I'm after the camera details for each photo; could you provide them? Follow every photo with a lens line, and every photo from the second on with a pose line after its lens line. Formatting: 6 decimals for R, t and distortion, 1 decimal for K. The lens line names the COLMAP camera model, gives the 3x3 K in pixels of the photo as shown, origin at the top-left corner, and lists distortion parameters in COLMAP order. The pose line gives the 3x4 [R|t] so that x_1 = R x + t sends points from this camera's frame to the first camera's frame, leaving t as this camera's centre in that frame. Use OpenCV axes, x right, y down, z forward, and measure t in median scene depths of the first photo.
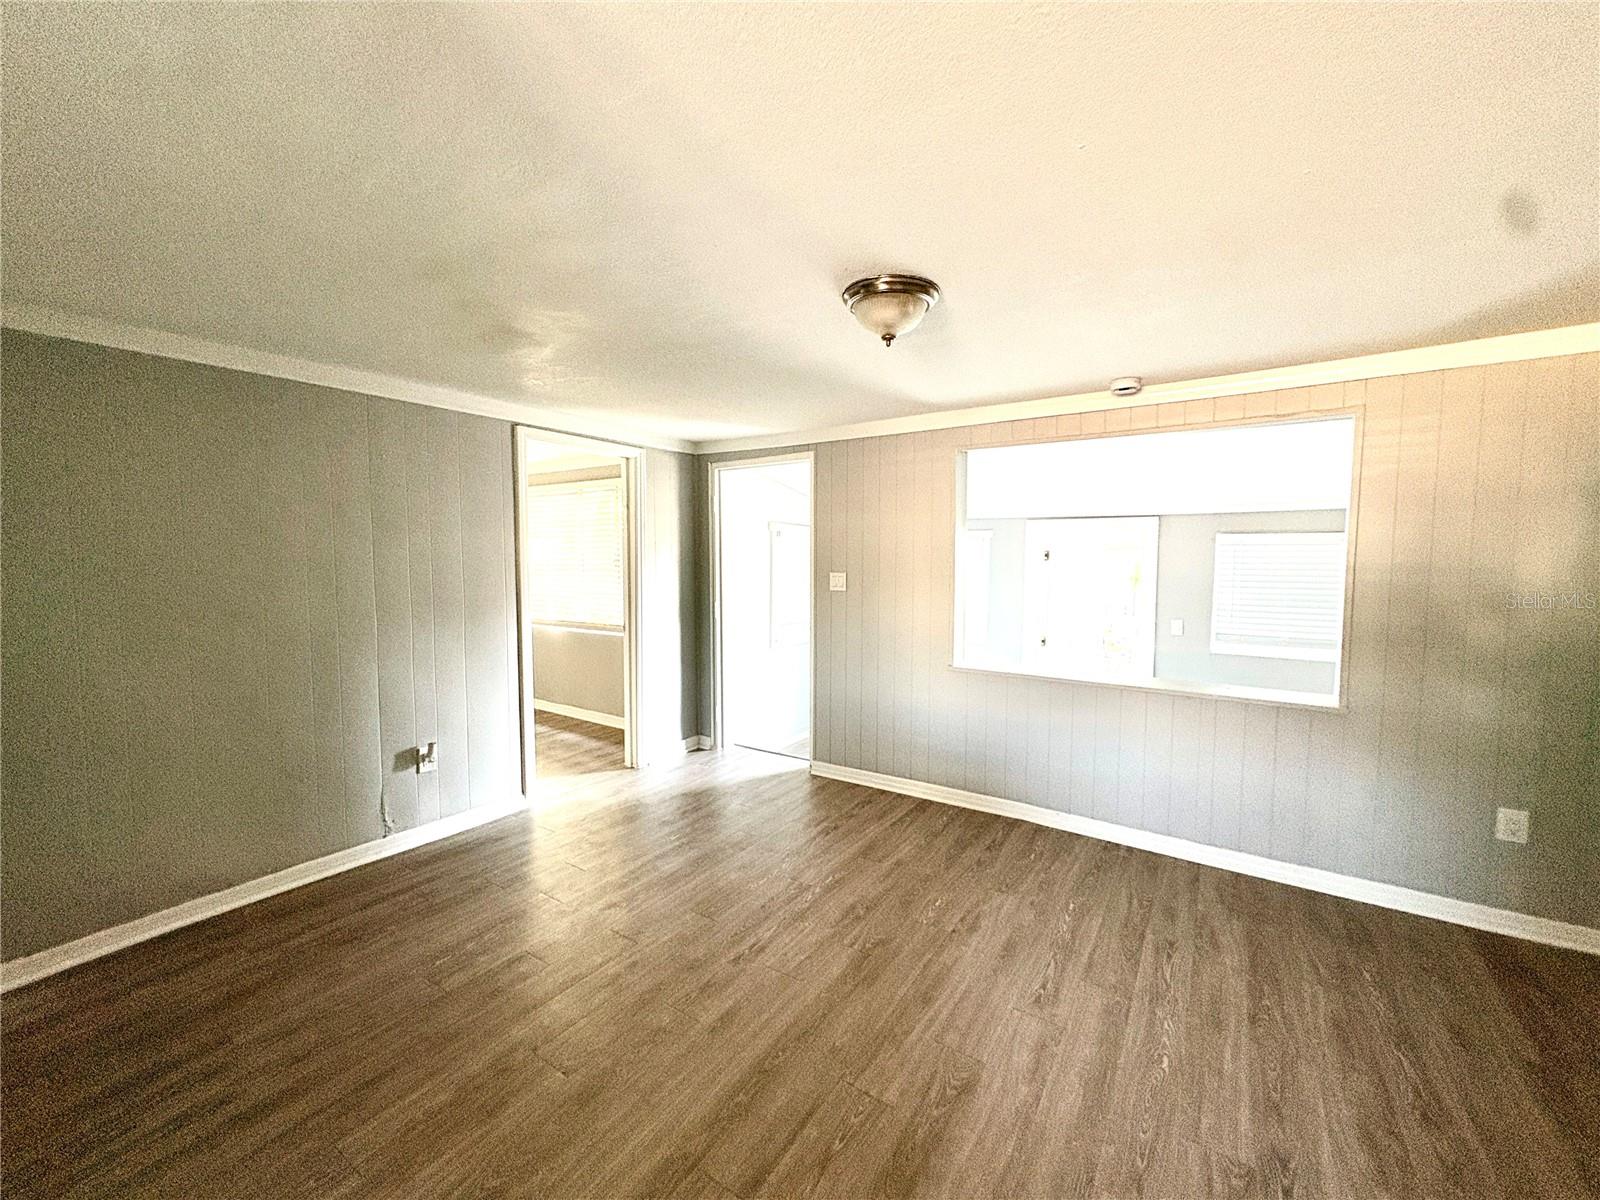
lens RADIAL K [[635.2, 0, 795.7], [0, 635.2, 599.7], [0, 0, 1]] dist [0.003233, 0.000673]
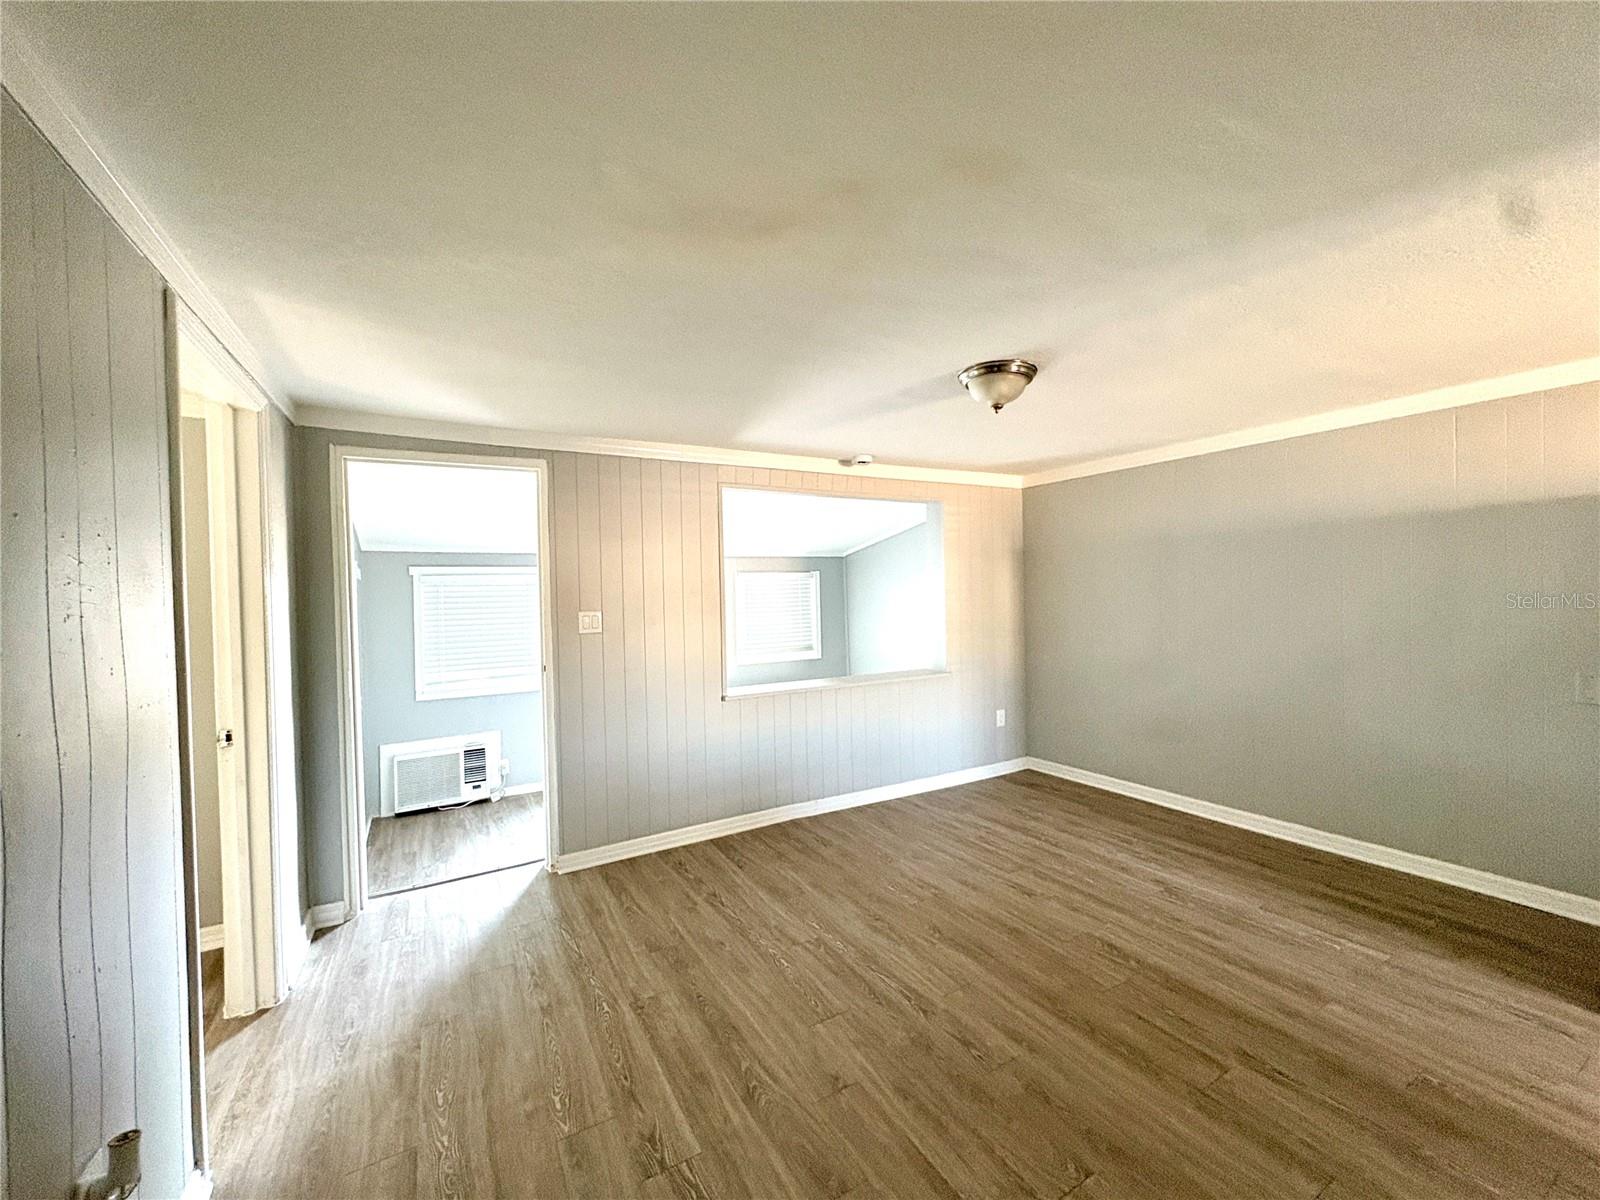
lens RADIAL K [[635.2, 0, 804.8], [0, 635.2, 604.8], [0, 0, 1]] dist [0.003233, 0.000673]
pose [[0.446861, -0.033147, 0.893989, -0.639908], [0.086273, 0.996252, -0.006185, -0.025994], [-0.890434, 0.079891, 0.448046, 0.446731]]
